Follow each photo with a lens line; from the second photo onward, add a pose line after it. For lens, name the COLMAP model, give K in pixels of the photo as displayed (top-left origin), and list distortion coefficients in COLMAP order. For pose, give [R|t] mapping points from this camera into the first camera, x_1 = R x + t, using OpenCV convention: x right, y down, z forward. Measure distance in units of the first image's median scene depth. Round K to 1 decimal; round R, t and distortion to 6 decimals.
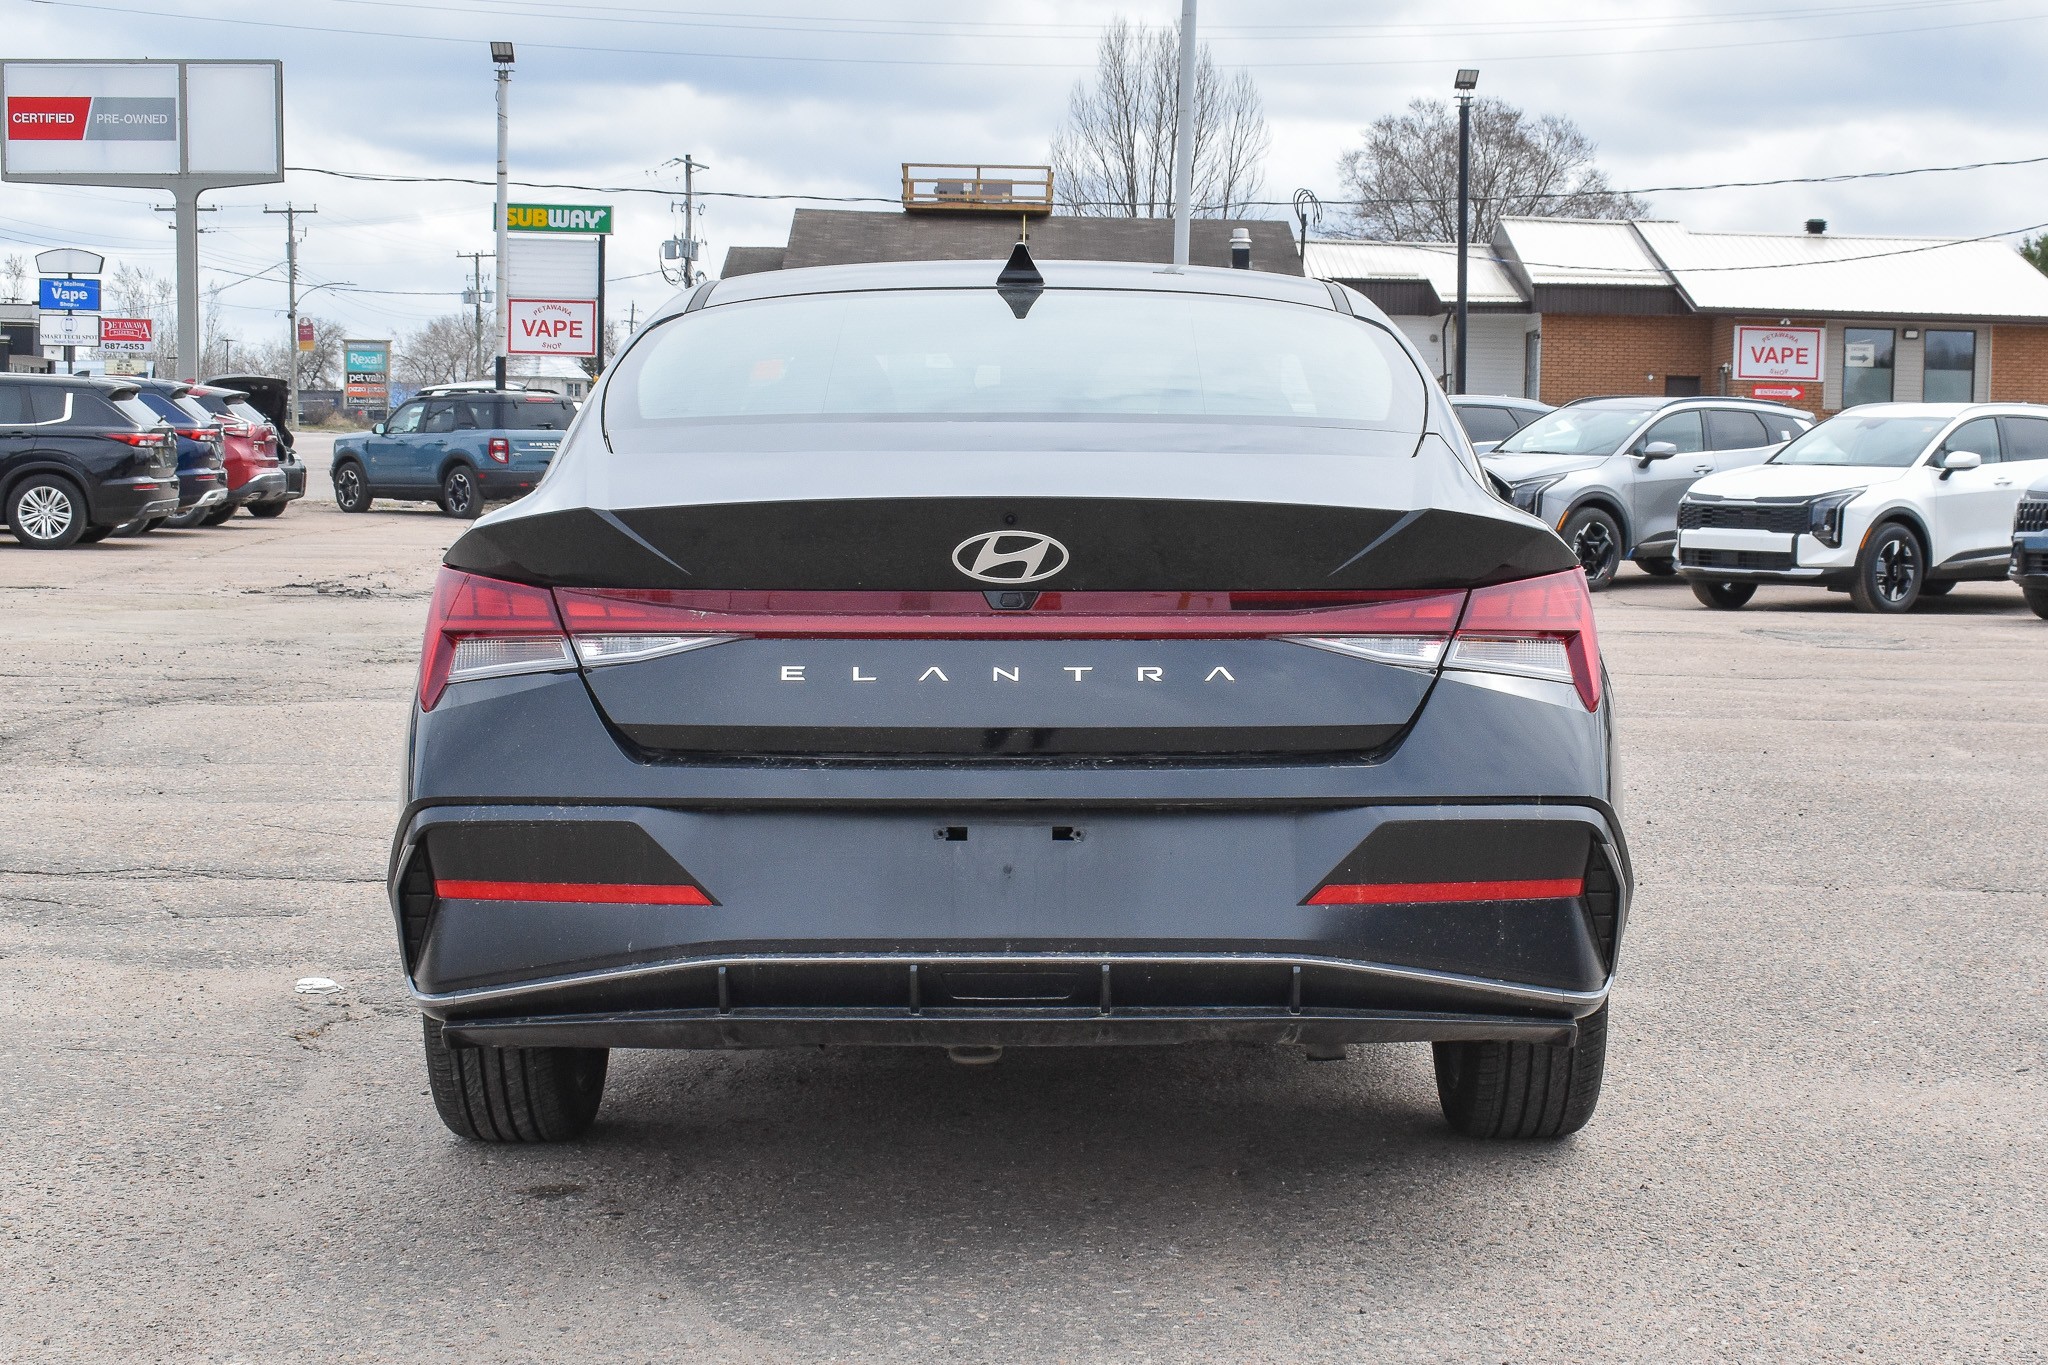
lens RADIAL K [[3233.1, 0, 1024.0], [0, 3233.1, 682.5], [0, 0, 1]] dist [-0.066288, -0.083142]
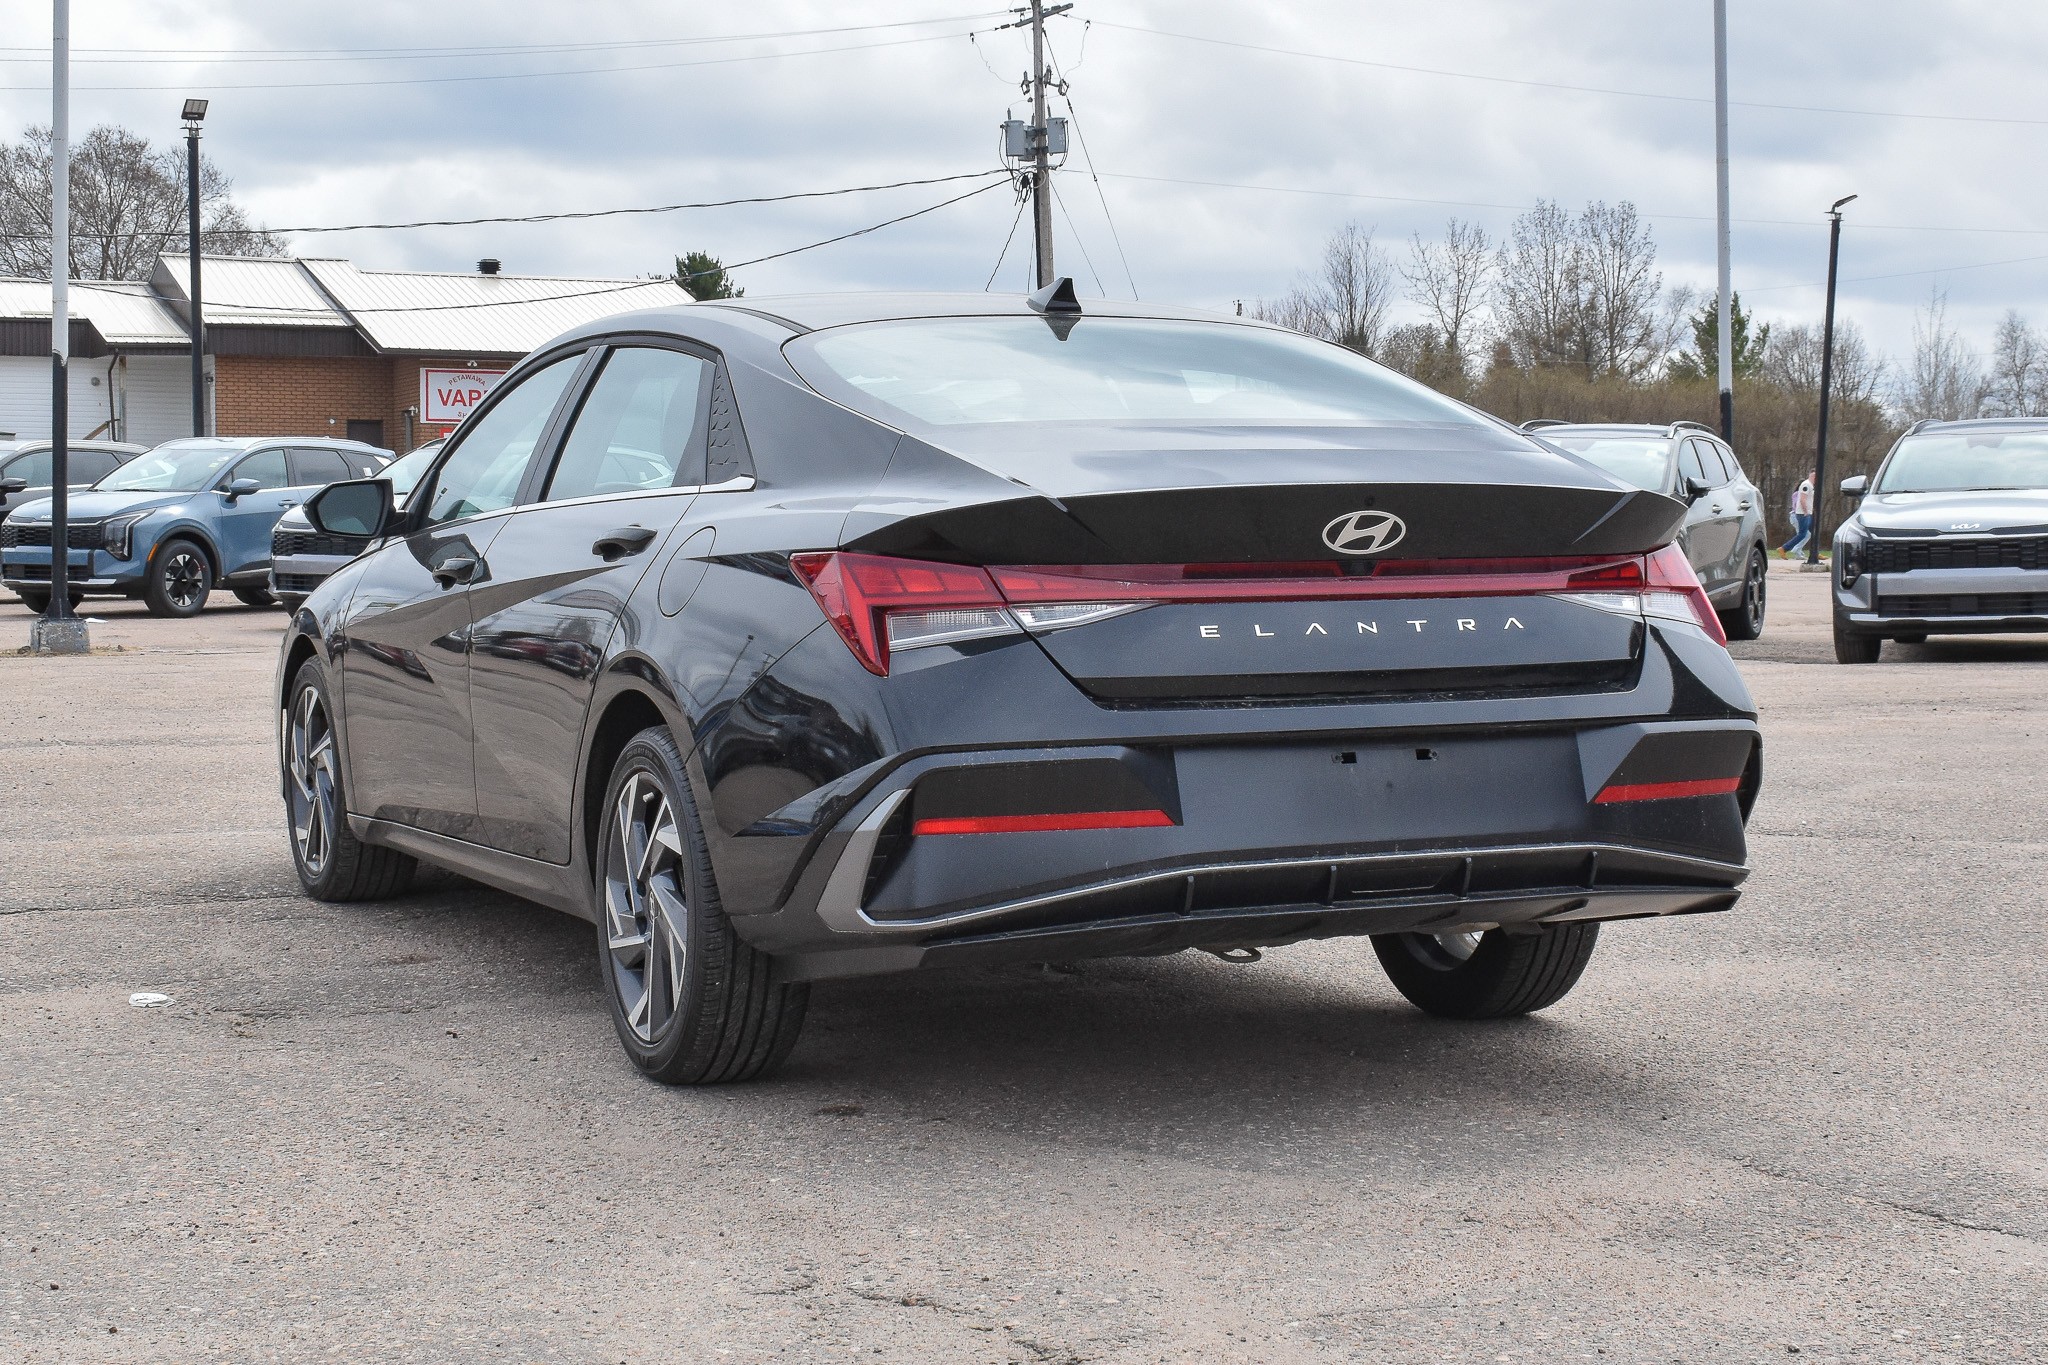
lens RADIAL K [[3334.5, 0, 1024.0], [0, 3334.5, 682.5], [0, 0, 1]] dist [-0.019639, -0.059728]
pose [[0.922927, -0.032255, 0.383622, -0.612944], [0.038445, 0.999225, -0.008478, 0.024020], [-0.383051, 0.022573, 0.923451, -0.120104]]
